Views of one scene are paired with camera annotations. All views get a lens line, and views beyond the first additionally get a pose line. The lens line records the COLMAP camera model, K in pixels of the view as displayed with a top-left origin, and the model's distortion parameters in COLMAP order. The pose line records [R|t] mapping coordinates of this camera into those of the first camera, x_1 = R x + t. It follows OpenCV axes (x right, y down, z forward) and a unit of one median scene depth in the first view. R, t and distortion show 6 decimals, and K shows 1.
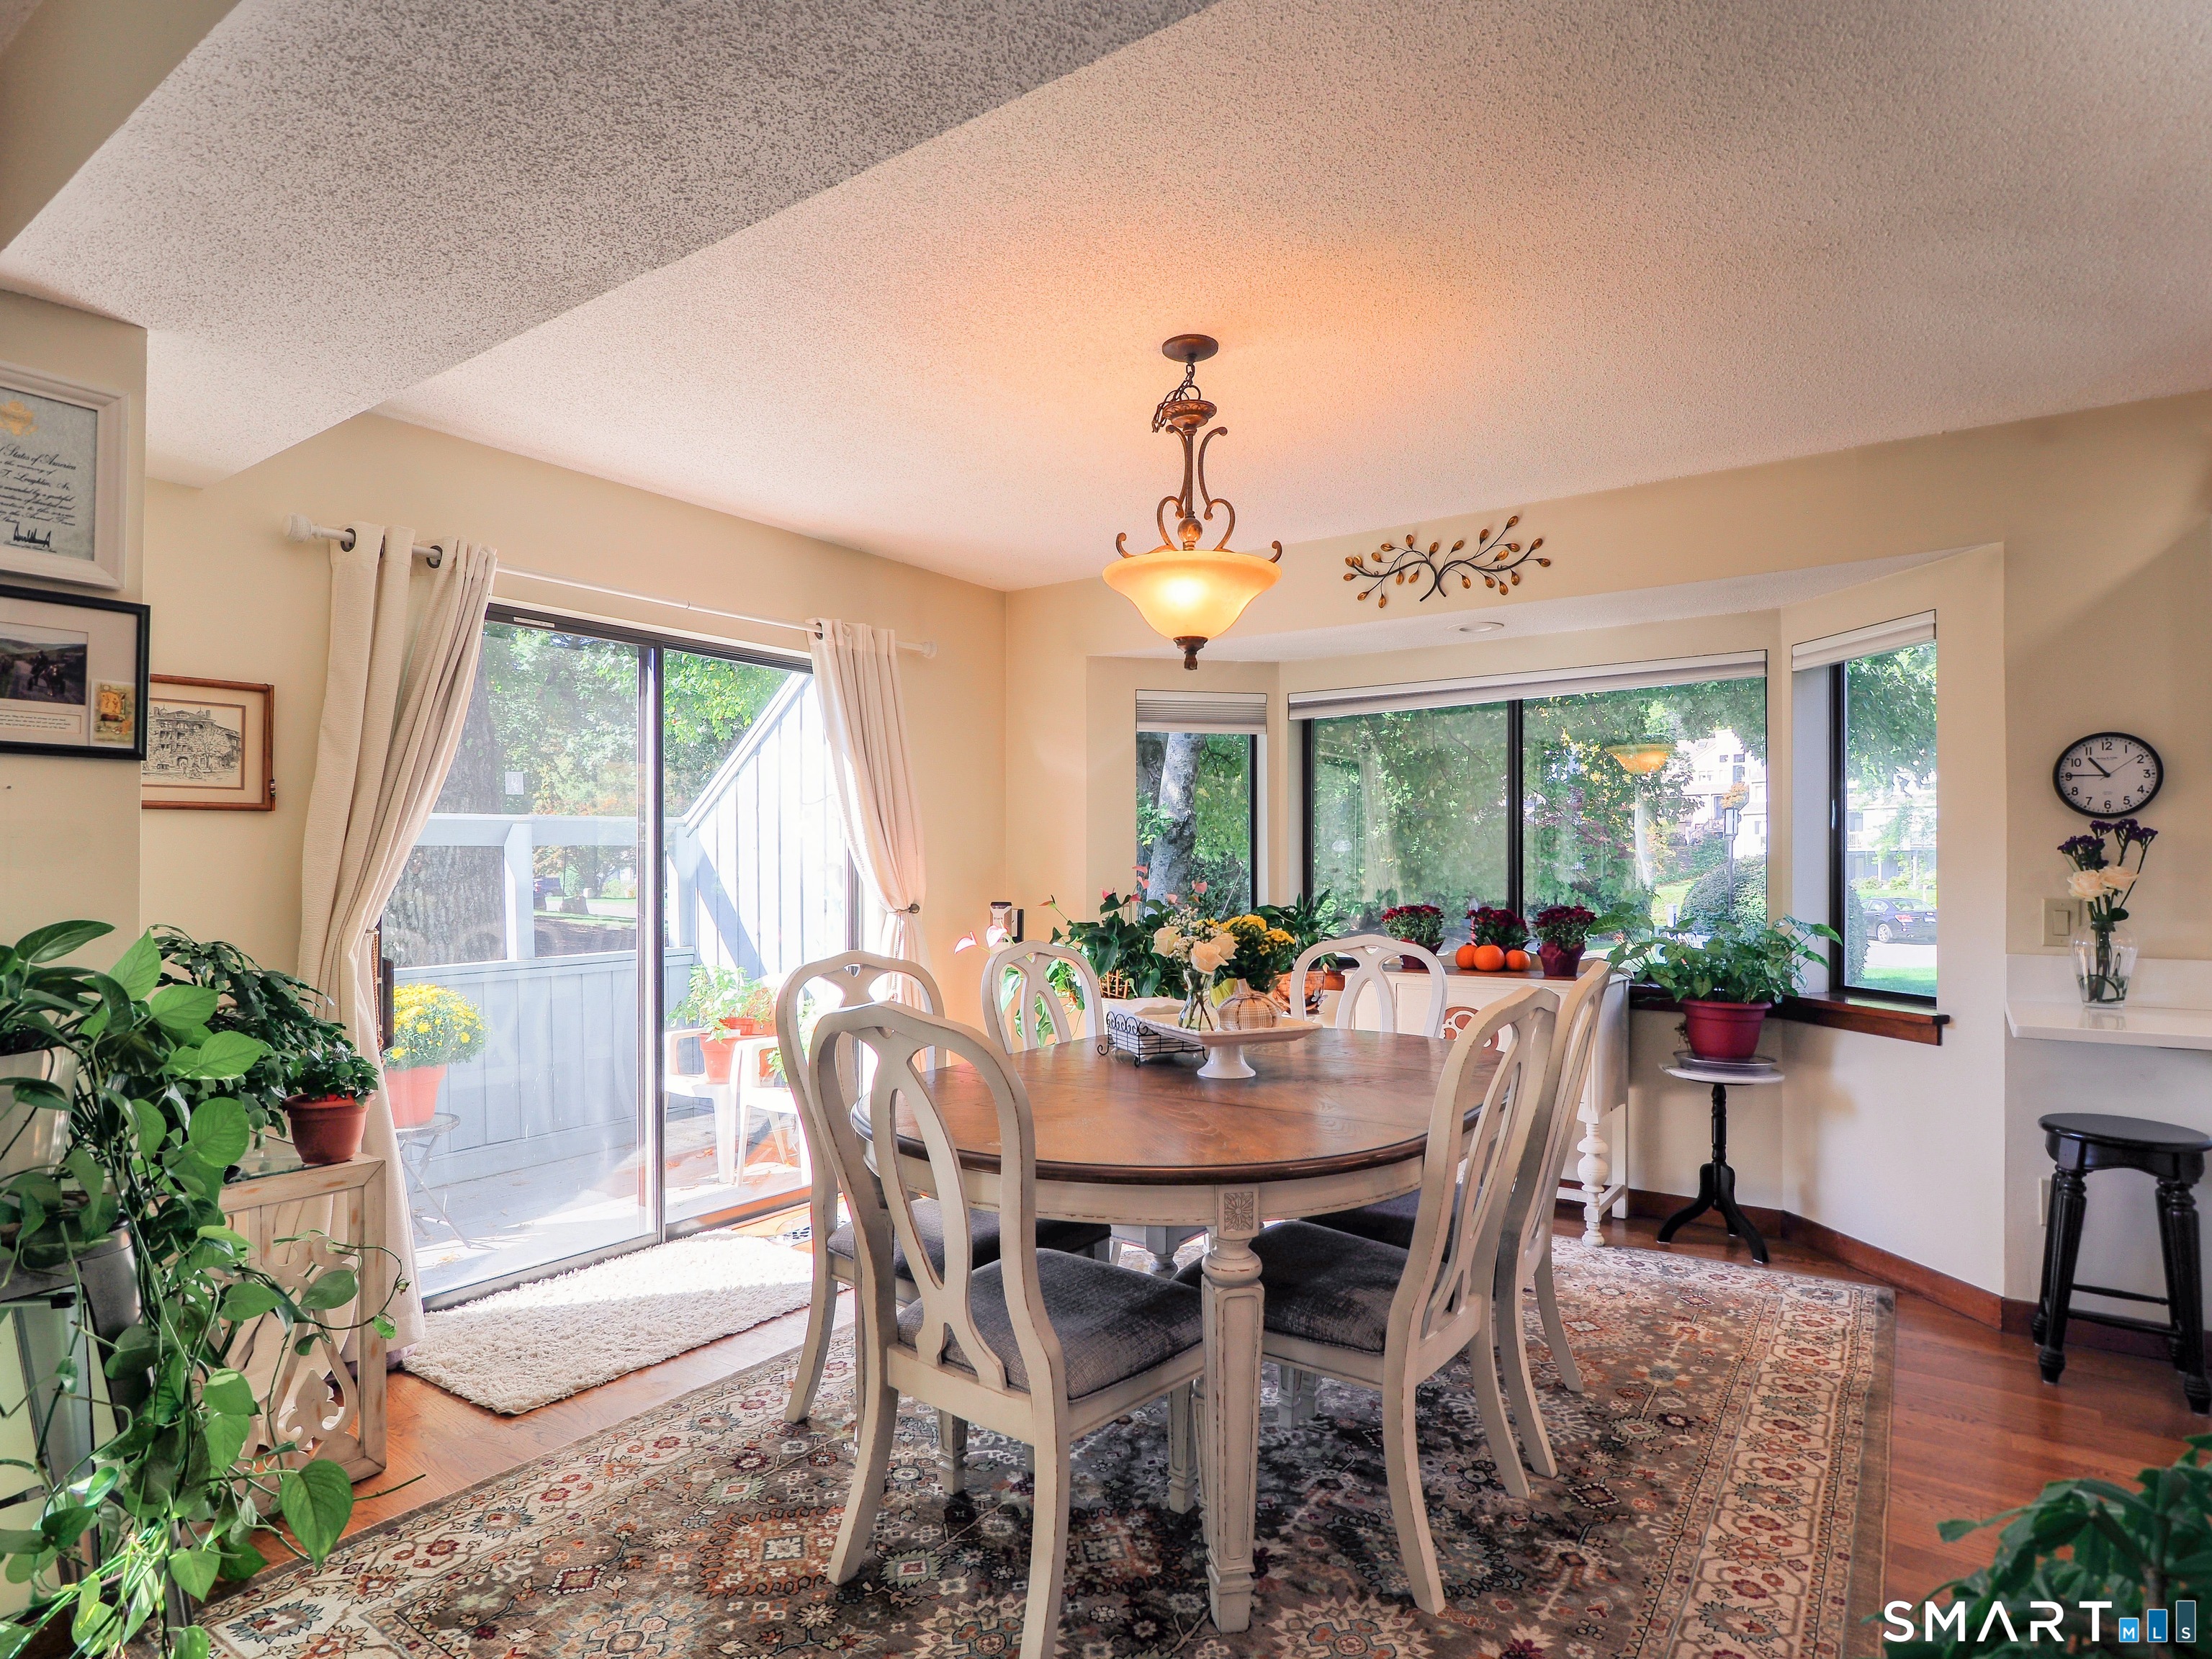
lens RADIAL K [[1214.4, 0, 1087.1], [0, 1214.4, 863.2], [0, 0, 1]] dist [-0.003161, -0.010964]
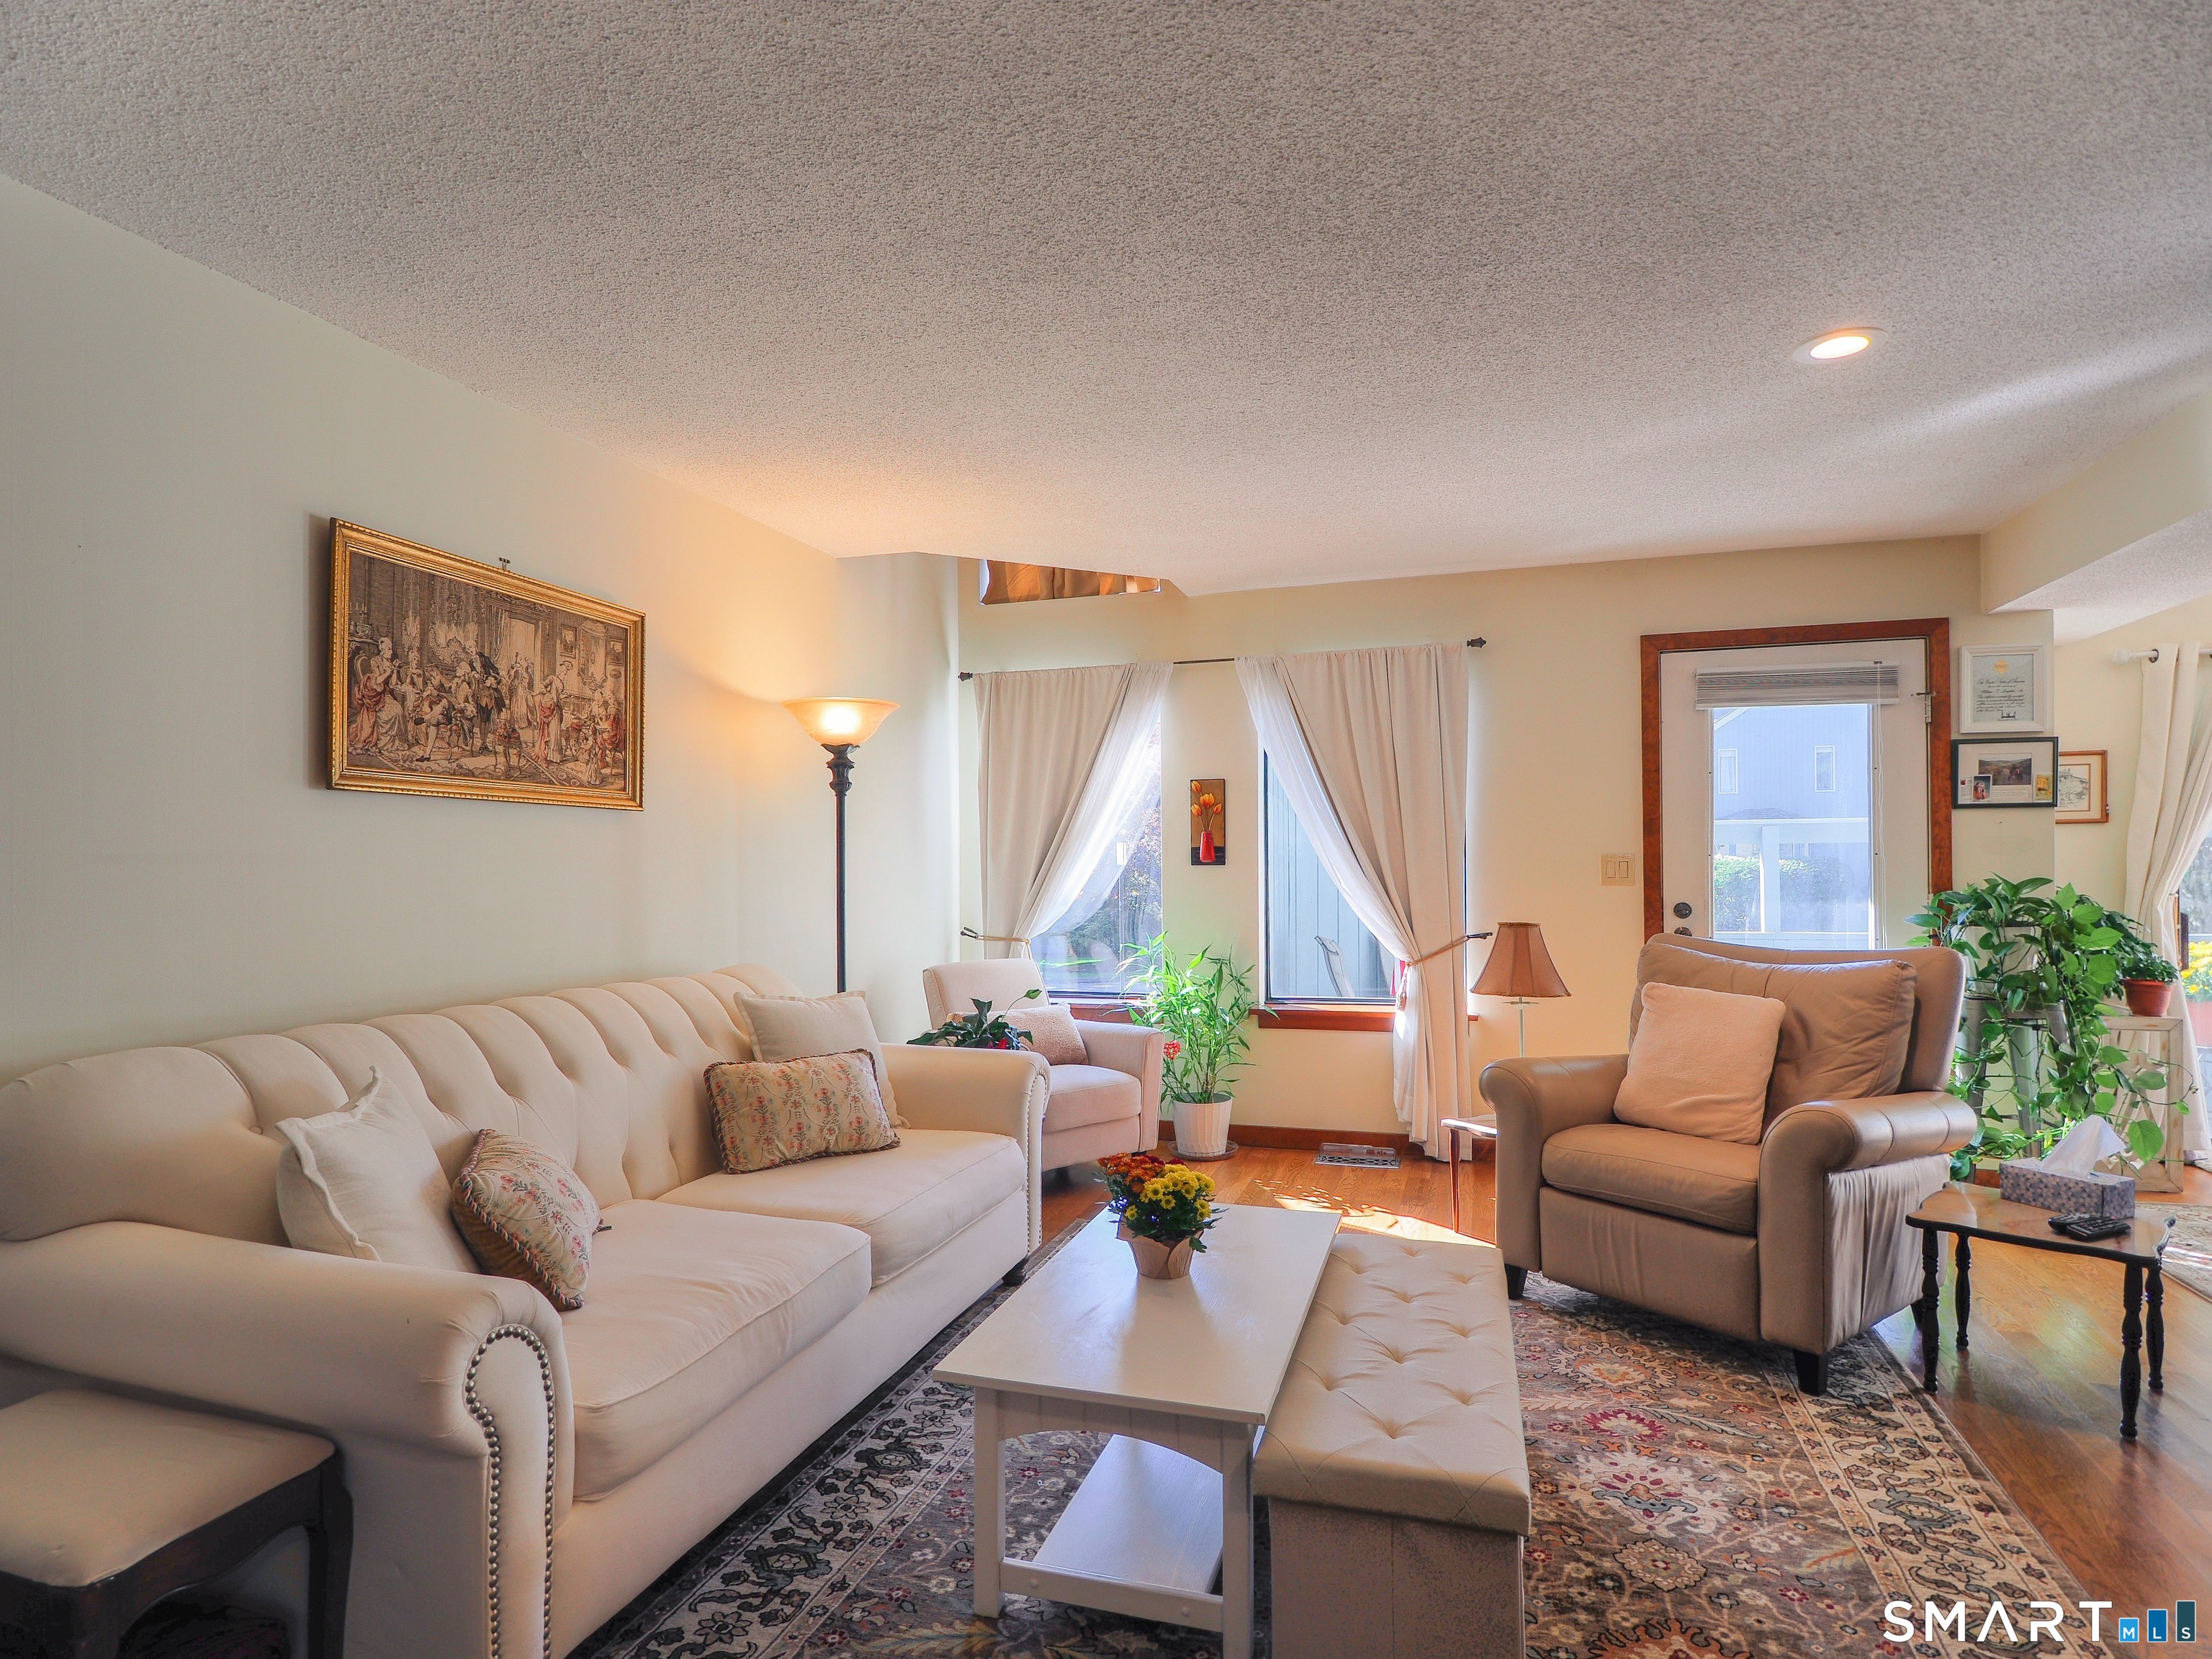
lens RADIAL K [[1214.4, 0, 1087.1], [0, 1214.4, 863.2], [0, 0, 1]] dist [-0.003161, -0.010964]
pose [[0.304375, -0.000900, -0.952552, 0.563061], [0.010524, 0.999942, 0.002417, -0.004845], [0.952494, -0.010760, 0.304367, -0.983869]]
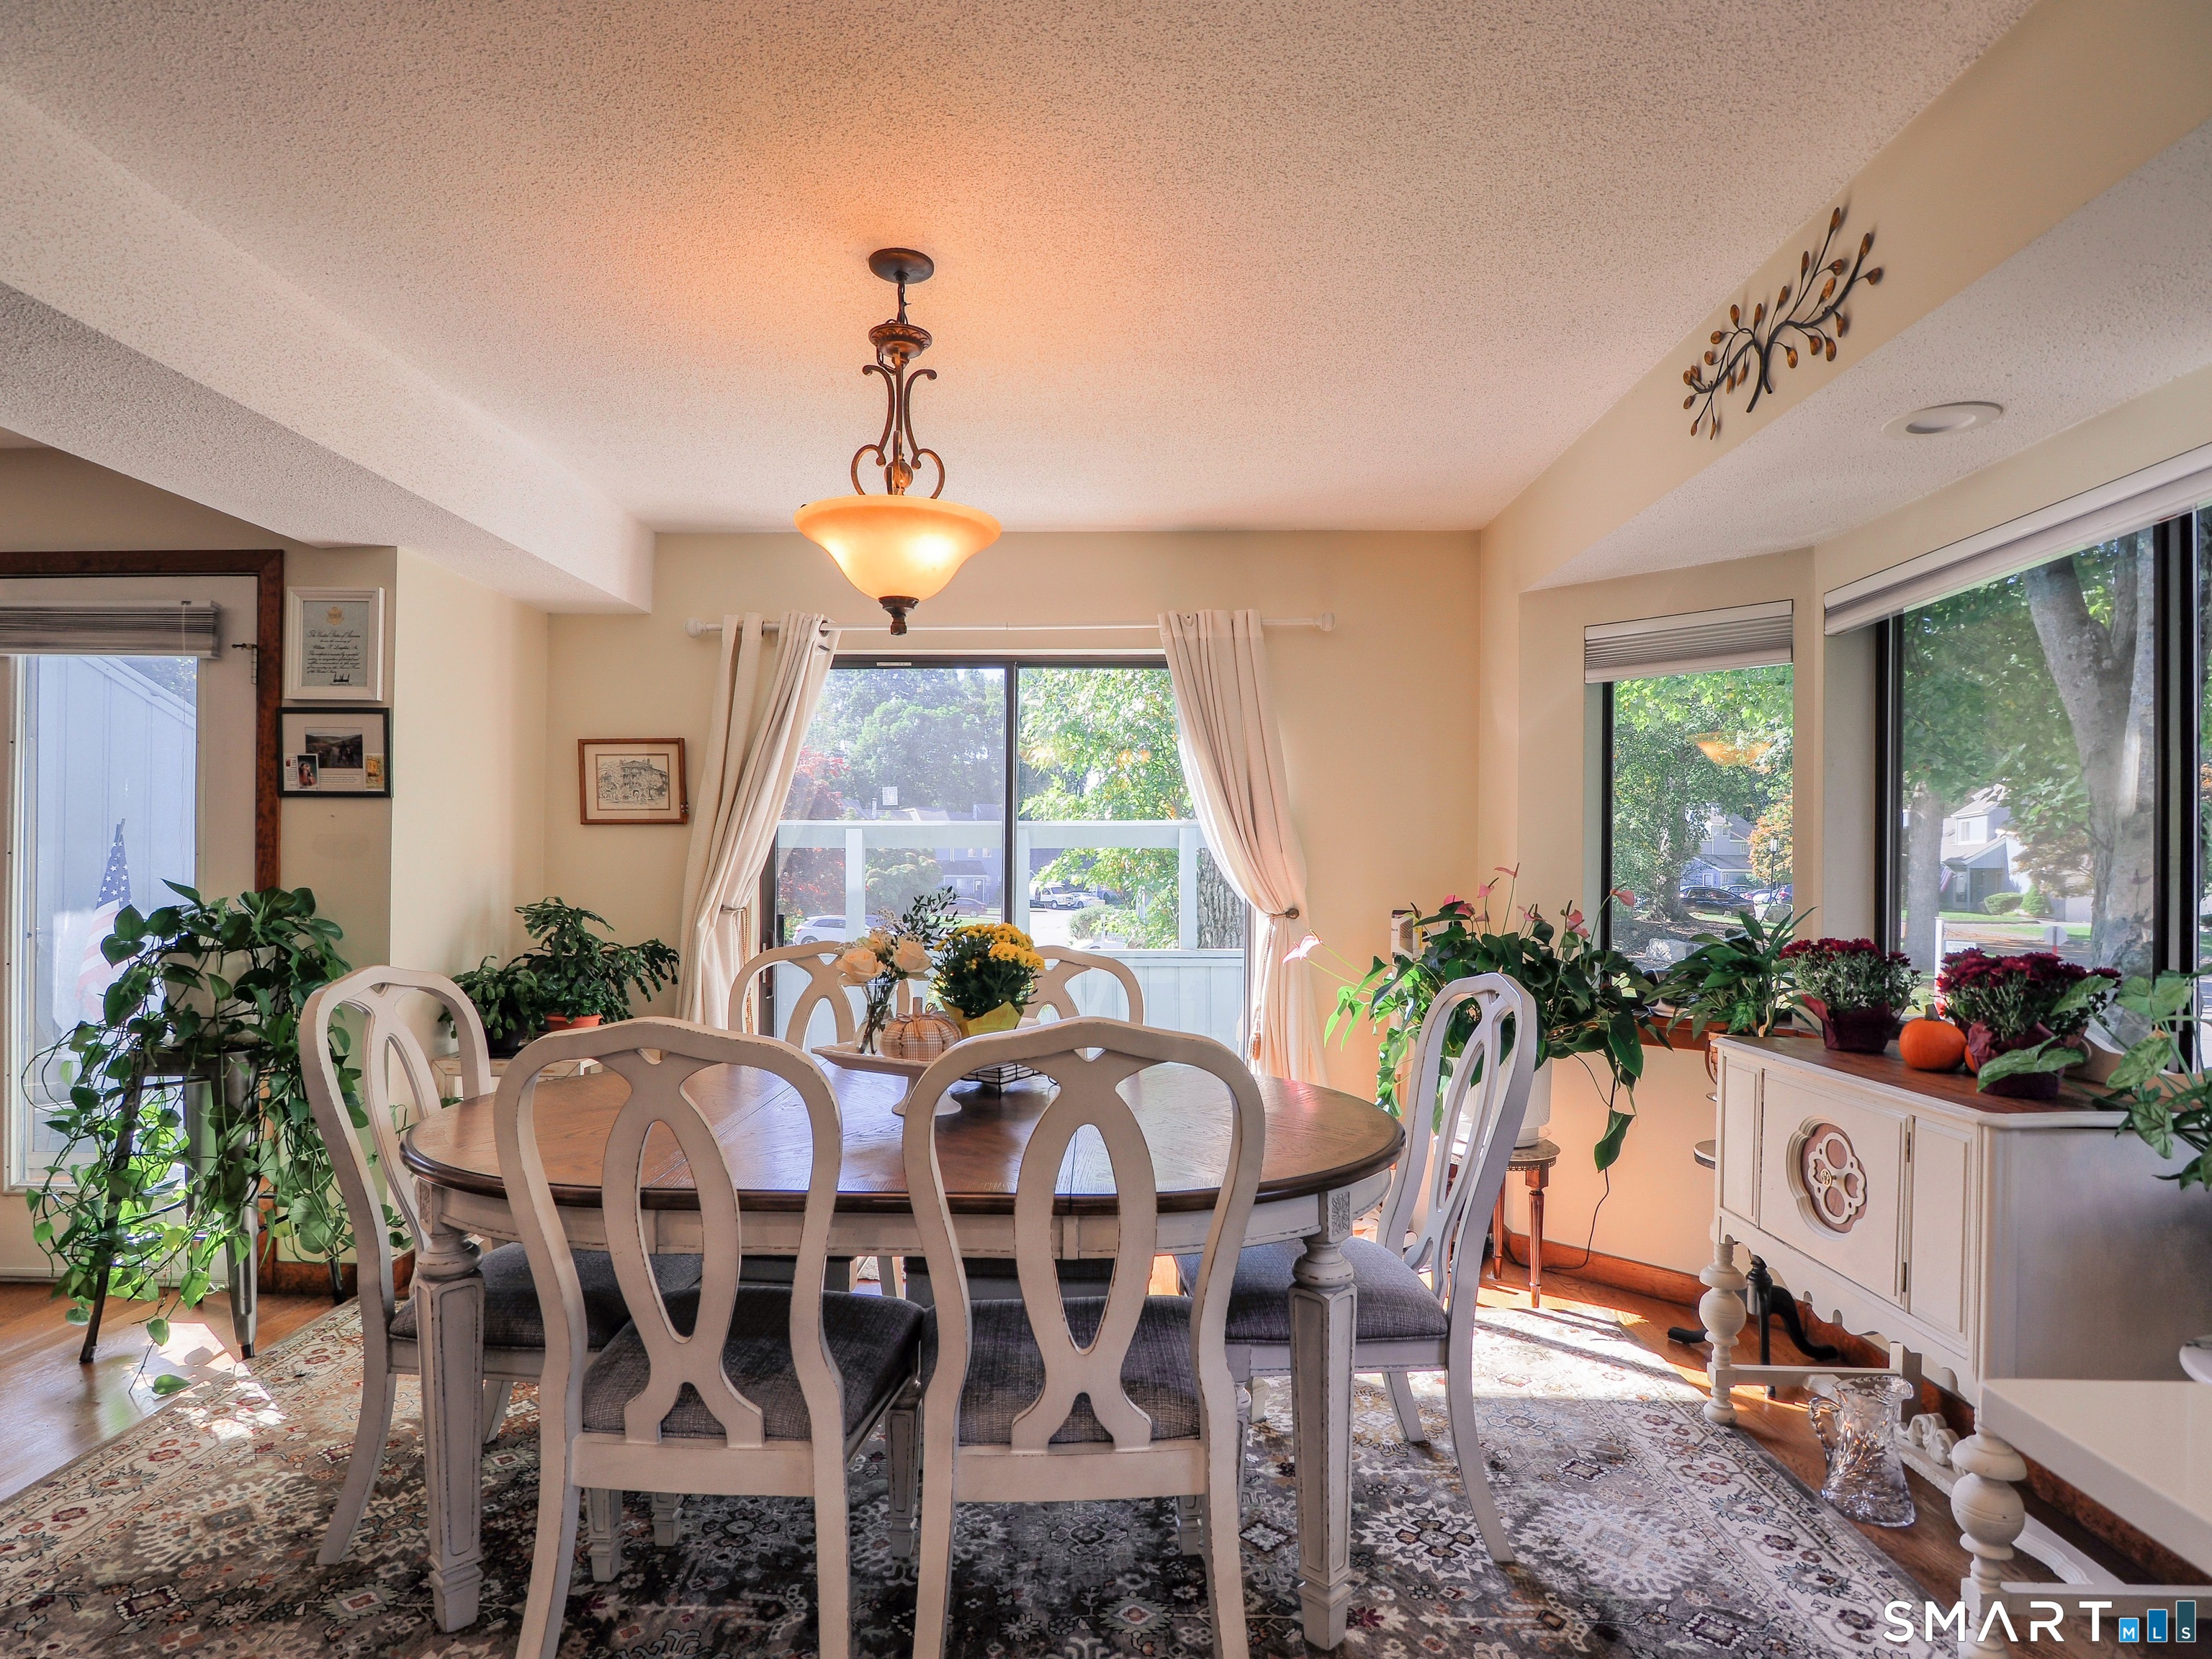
lens RADIAL K [[1214.4, 0, 1087.1], [0, 1214.4, 863.2], [0, 0, 1]] dist [-0.003161, -0.010964]
pose [[0.553917, 0.002211, -0.832569, 0.883041], [-0.005496, 0.999984, -0.001001, 0.003668], [0.832554, 0.005130, 0.553921, 0.633091]]
